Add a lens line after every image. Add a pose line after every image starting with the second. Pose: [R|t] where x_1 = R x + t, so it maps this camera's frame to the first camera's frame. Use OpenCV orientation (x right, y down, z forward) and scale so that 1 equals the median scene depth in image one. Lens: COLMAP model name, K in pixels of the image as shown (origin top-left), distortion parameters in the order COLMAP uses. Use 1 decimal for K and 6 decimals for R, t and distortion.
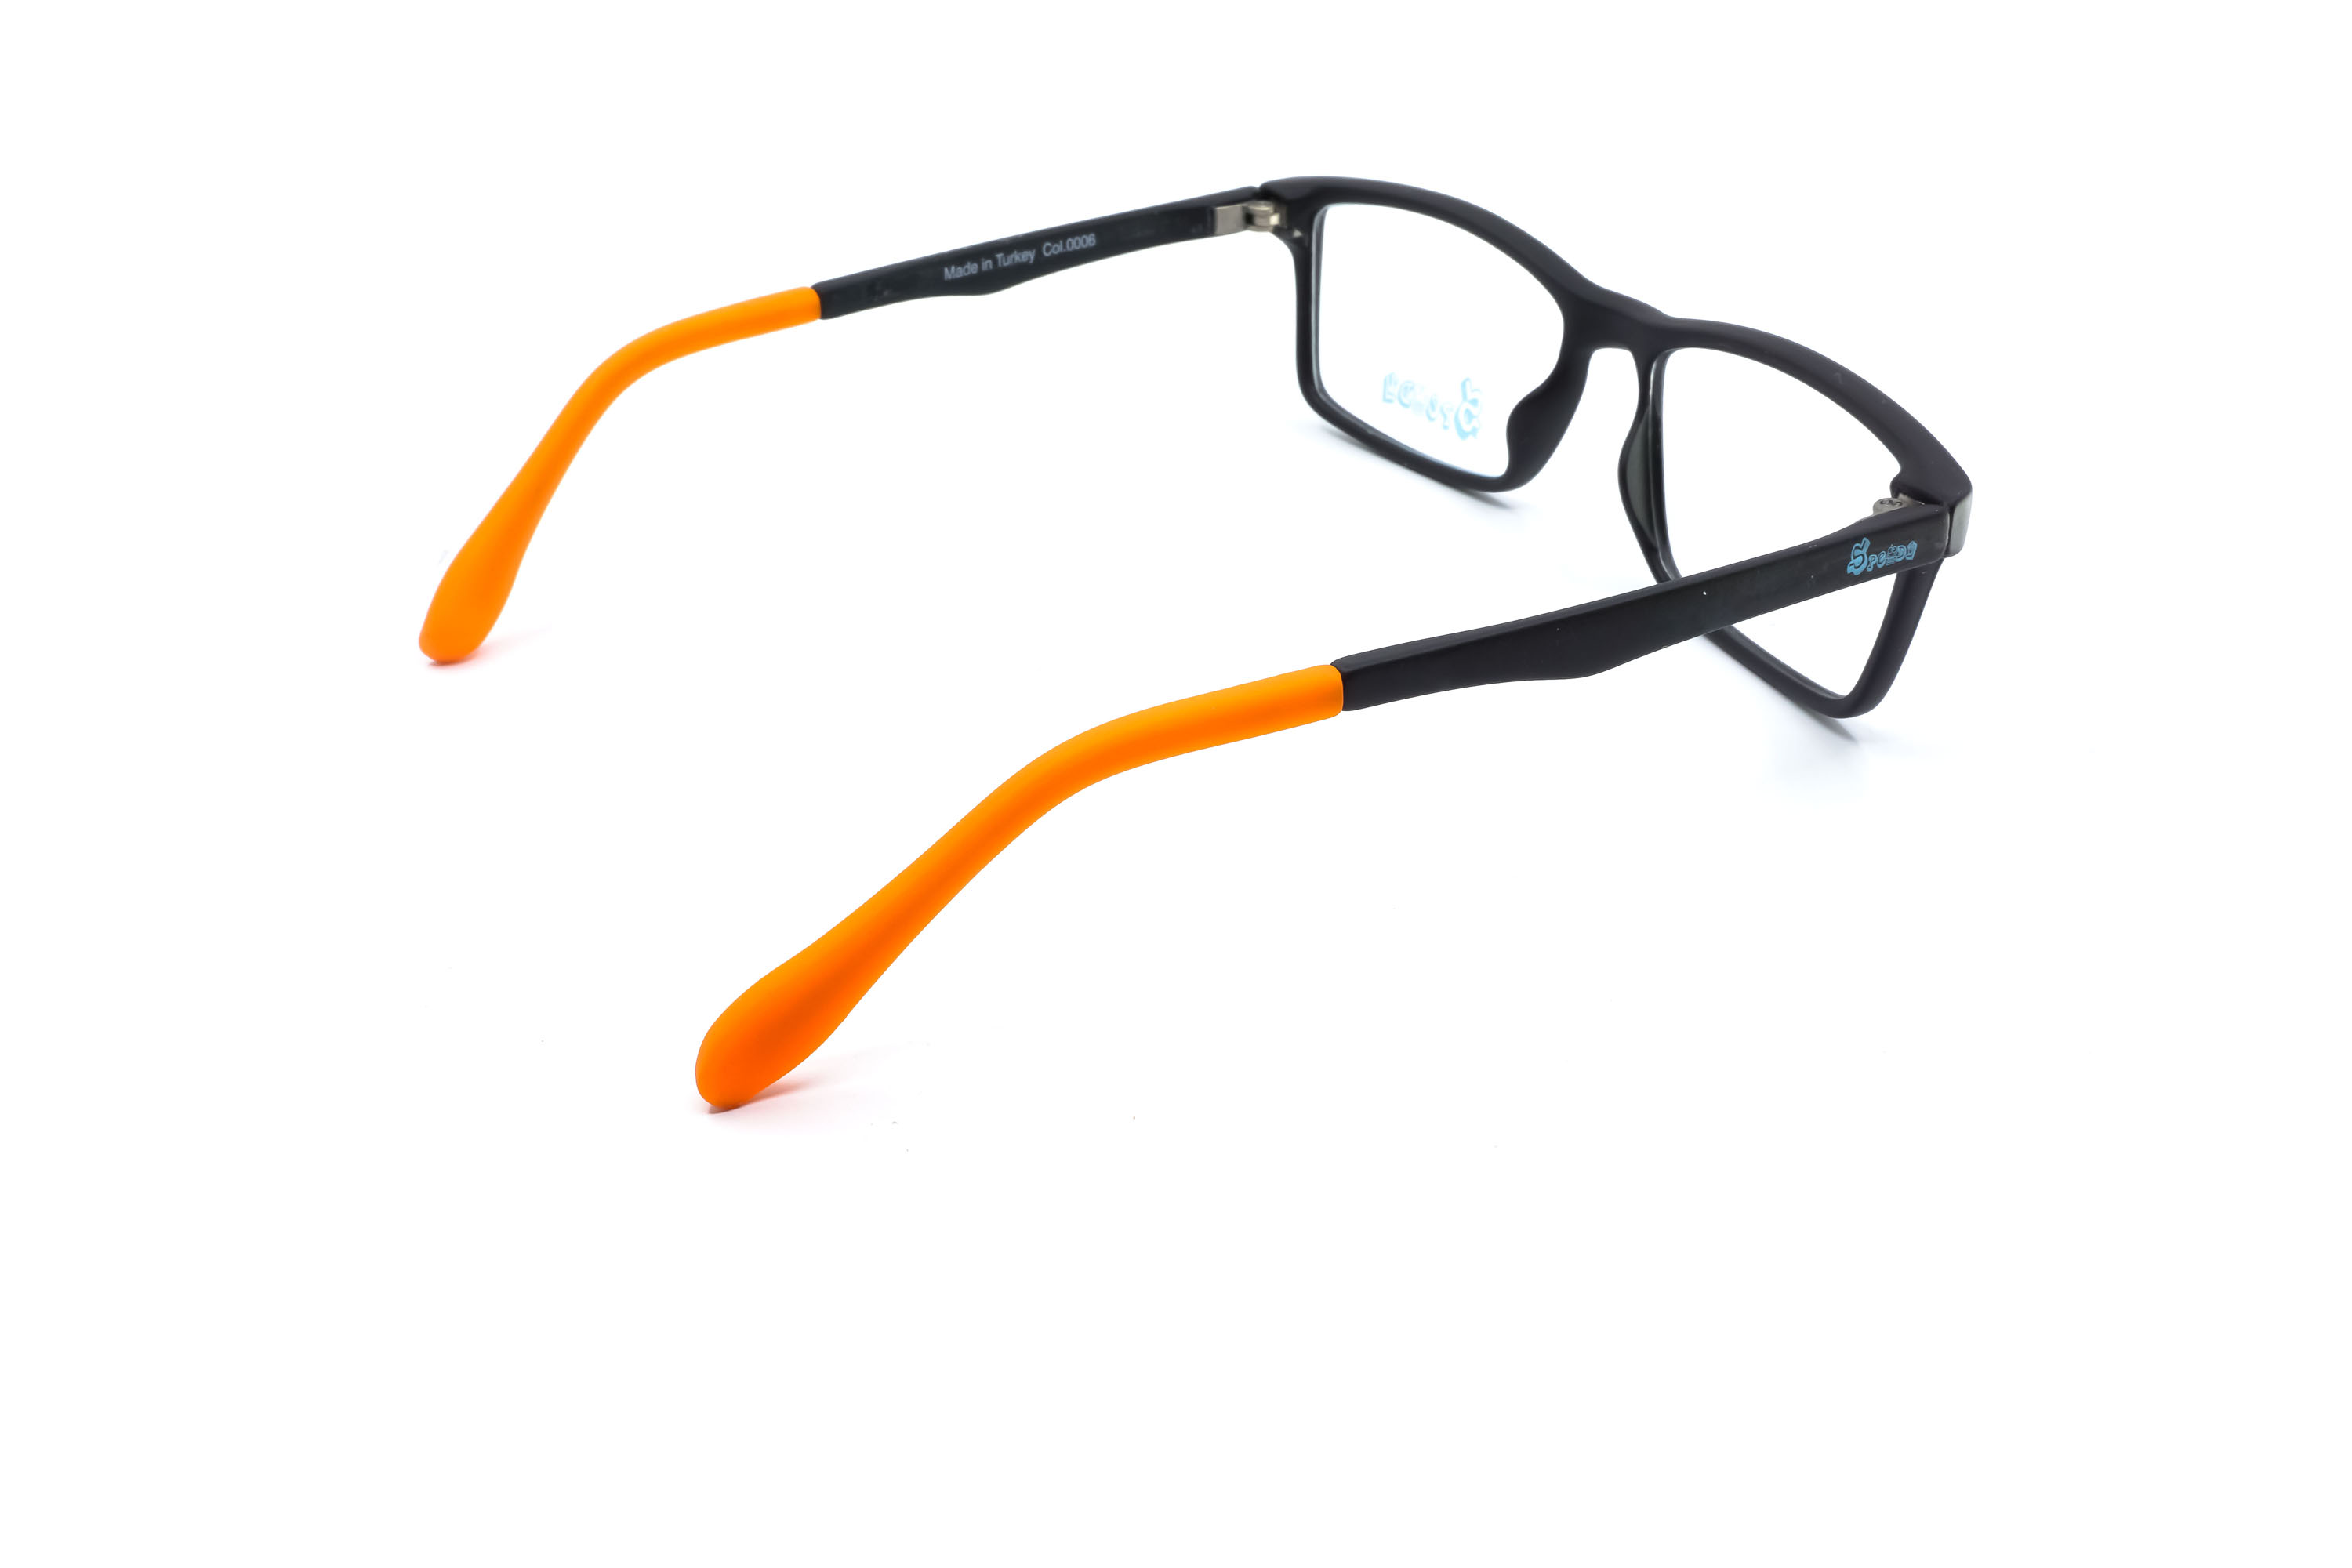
lens RADIAL K [[2424.2, 0, 1176.0], [0, 2424.2, 784.0], [0, 0, 1]] dist [0.005569, 0.004735]
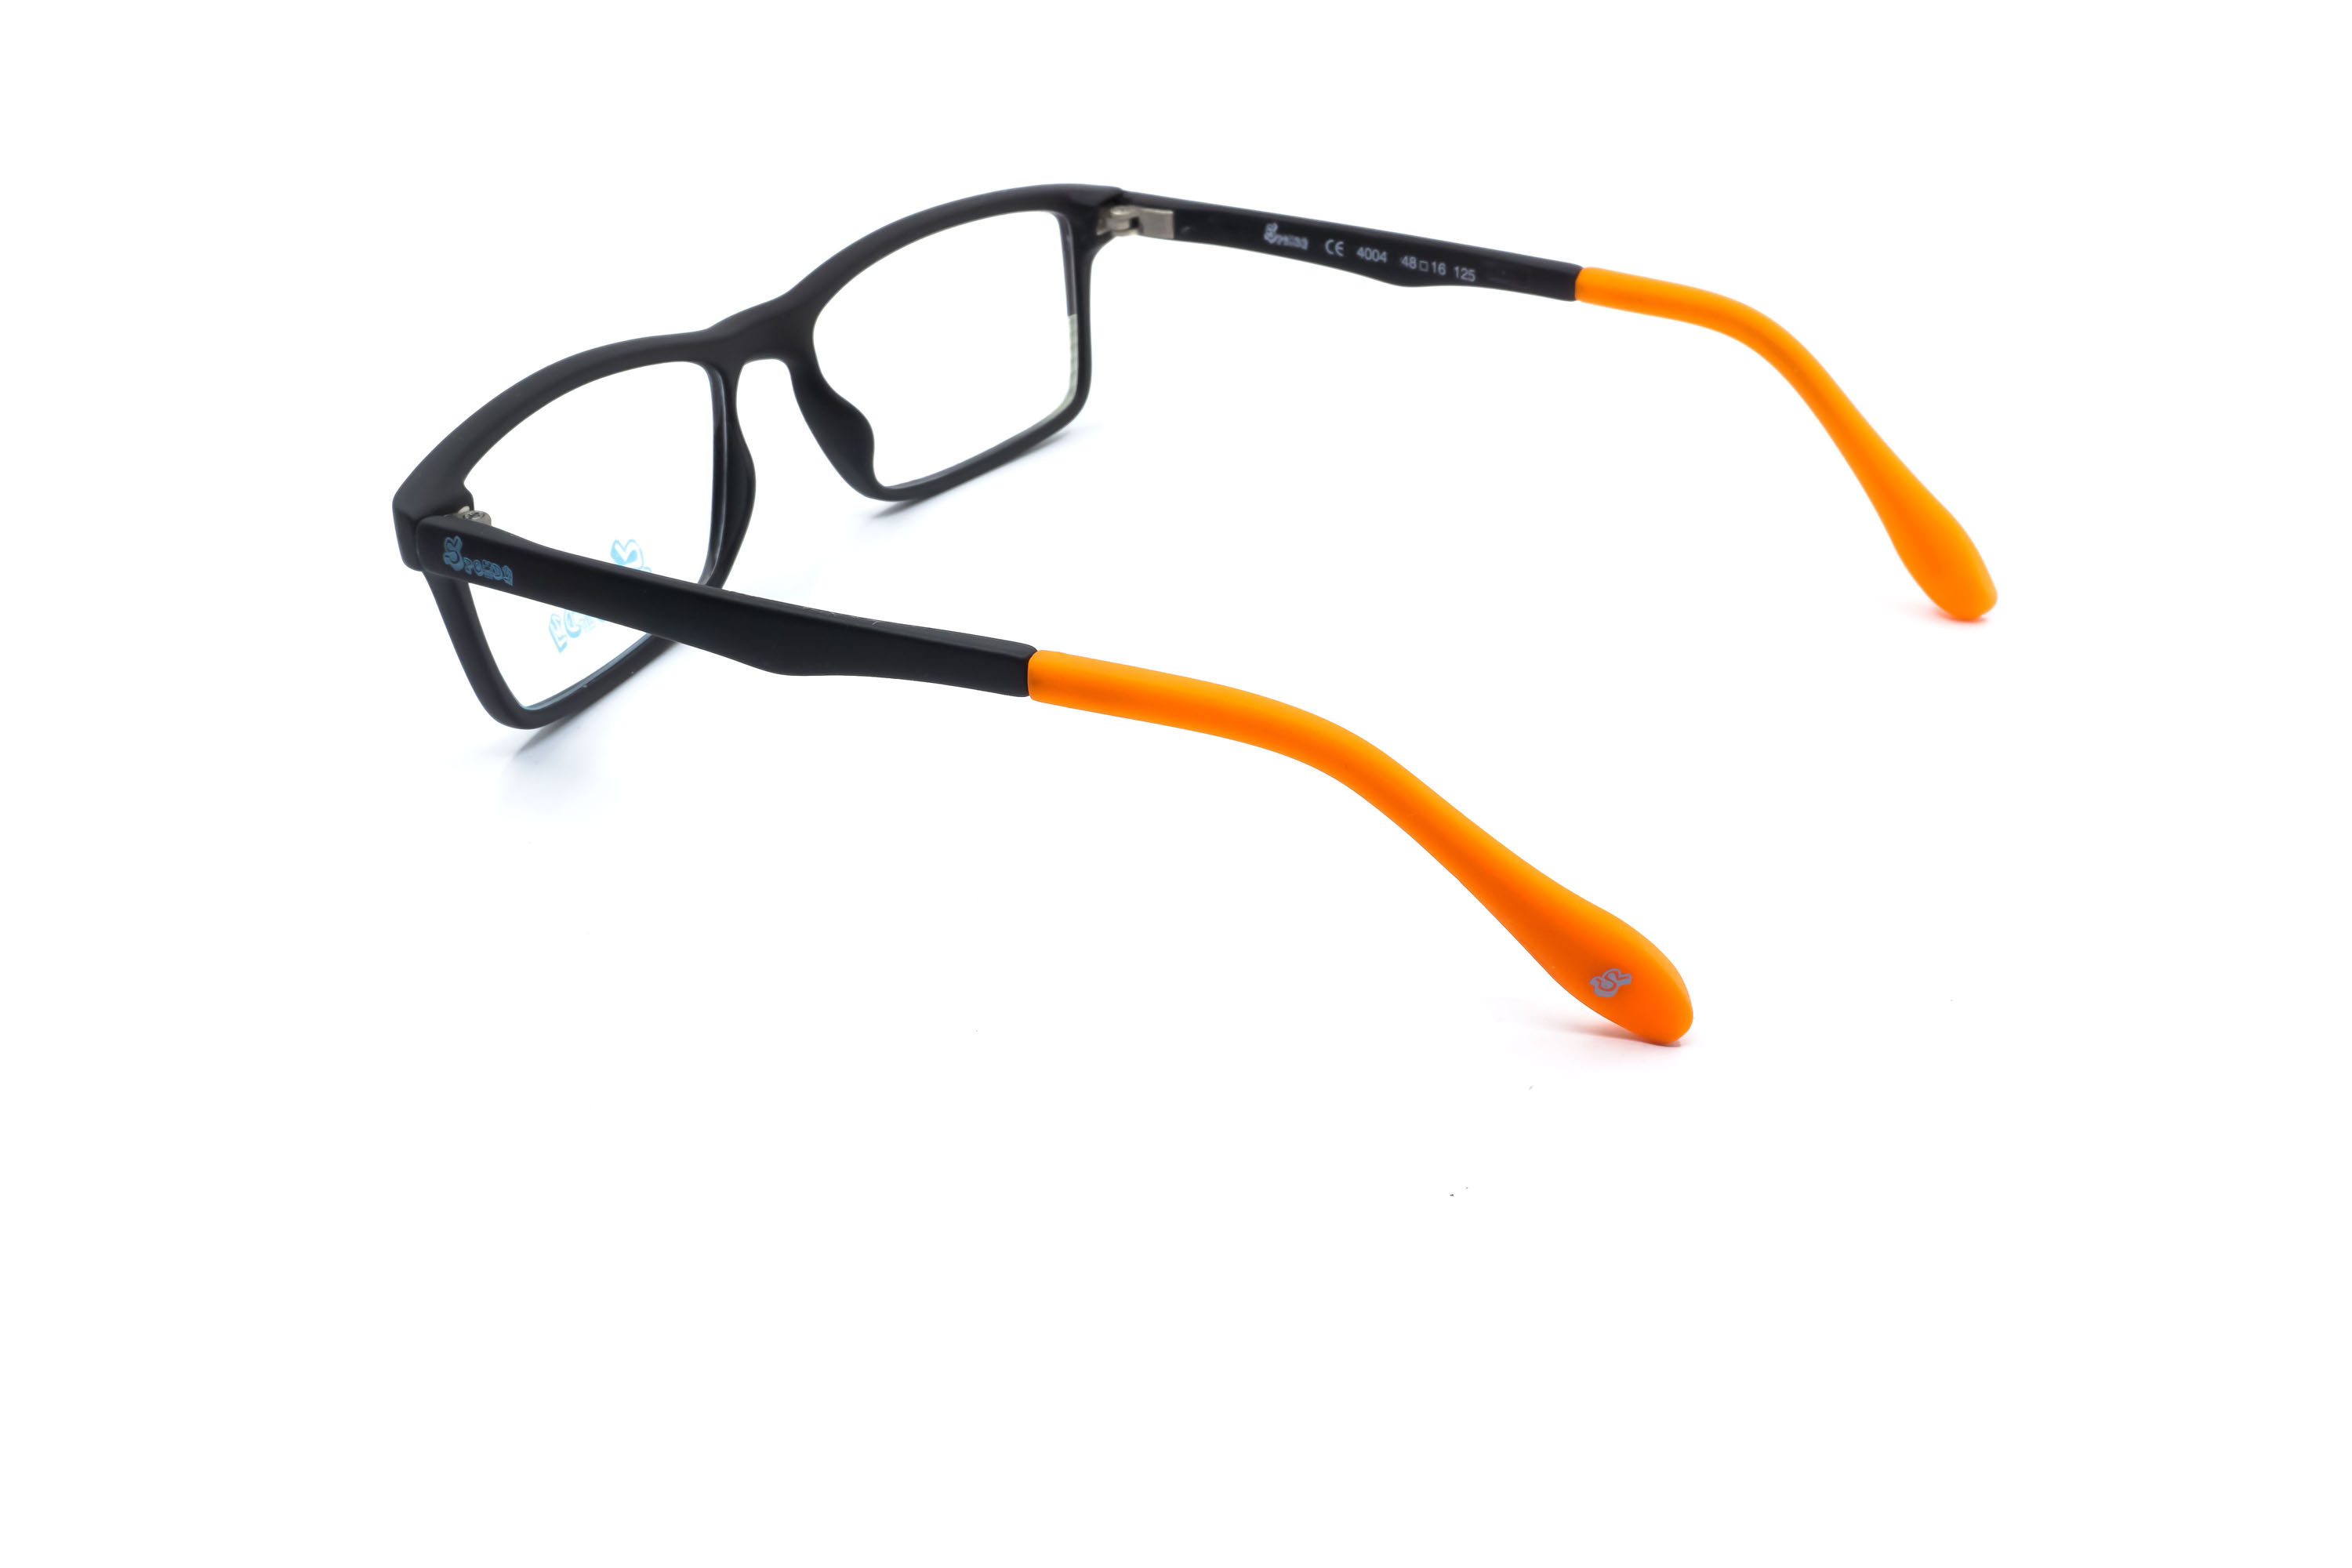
lens RADIAL K [[2424.2, 0, 1176.0], [0, 2424.2, 784.0], [0, 0, 1]] dist [0.005569, 0.004735]
pose [[-0.513675, -0.402680, 0.757619, -0.674443], [0.433812, 0.639938, 0.634261, -0.574672], [-0.740233, 0.654468, -0.154032, 1.040840]]
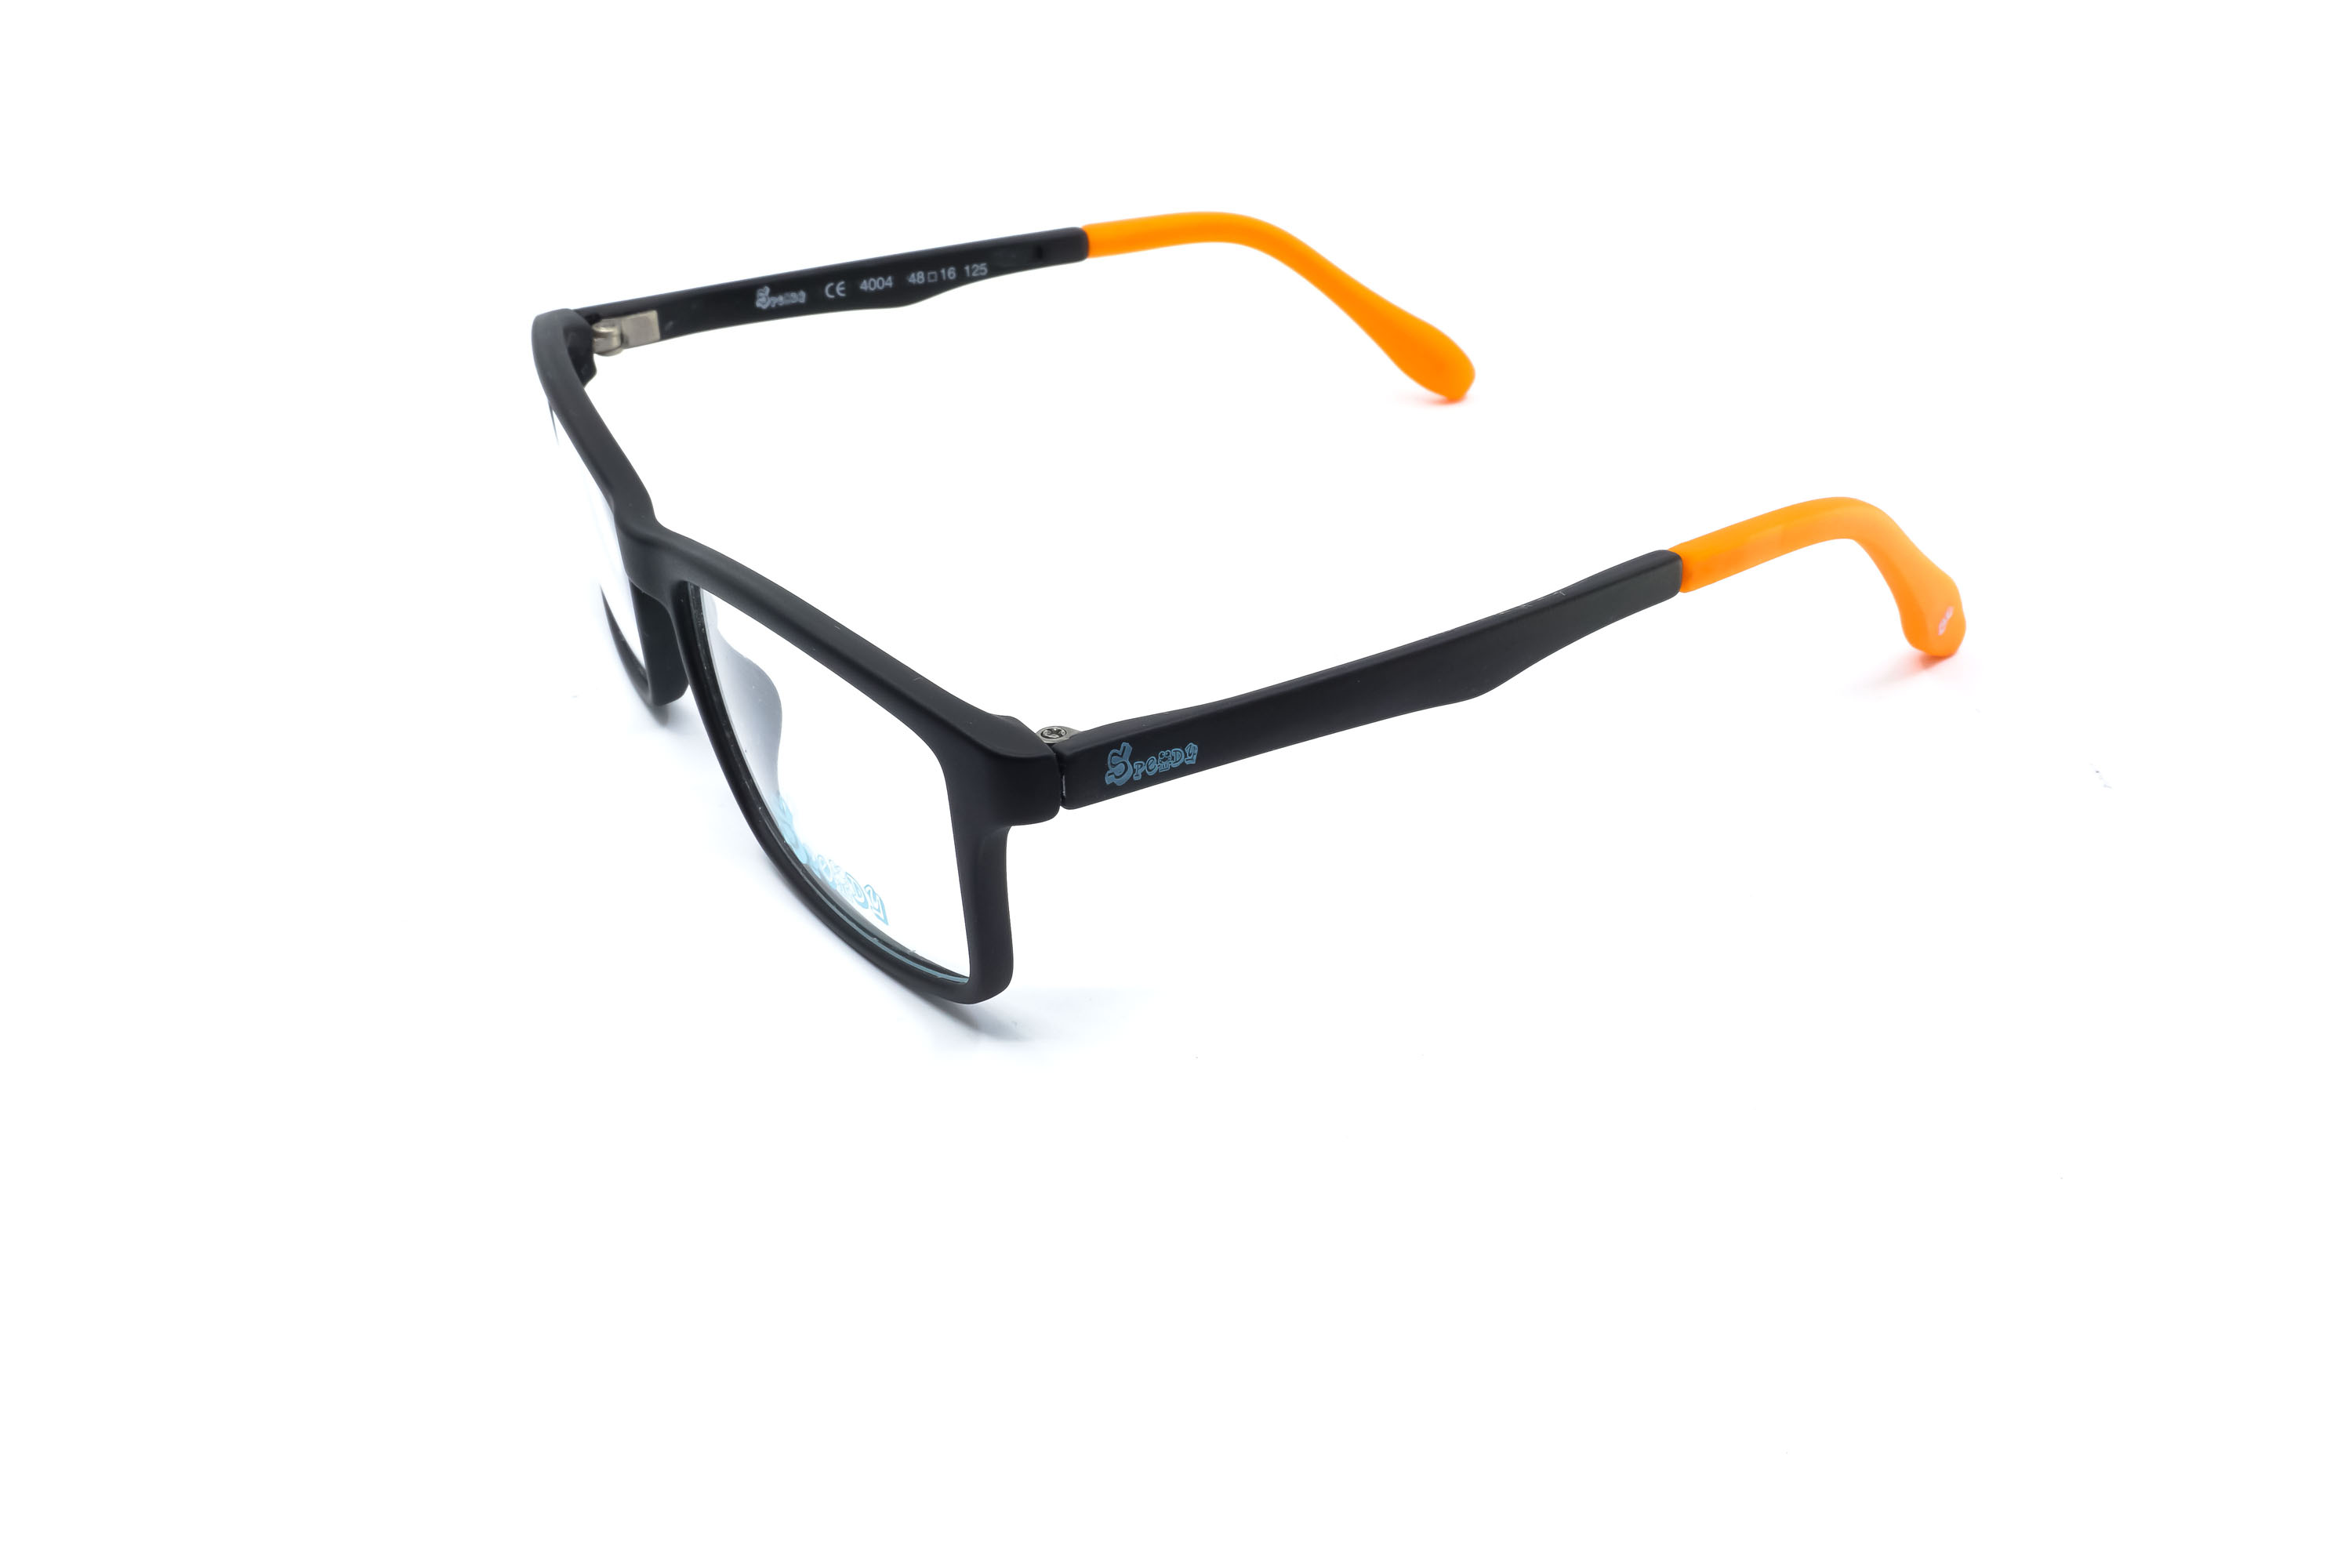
lens RADIAL K [[2424.2, 0, 1176.0], [0, 2424.2, 784.0], [0, 0, 1]] dist [0.005569, 0.004735]
pose [[-0.999264, 0.037816, -0.006477, 0.014335], [0.014412, 0.526441, 0.850089, -0.767676], [0.035557, 0.849370, -0.526599, 1.372292]]
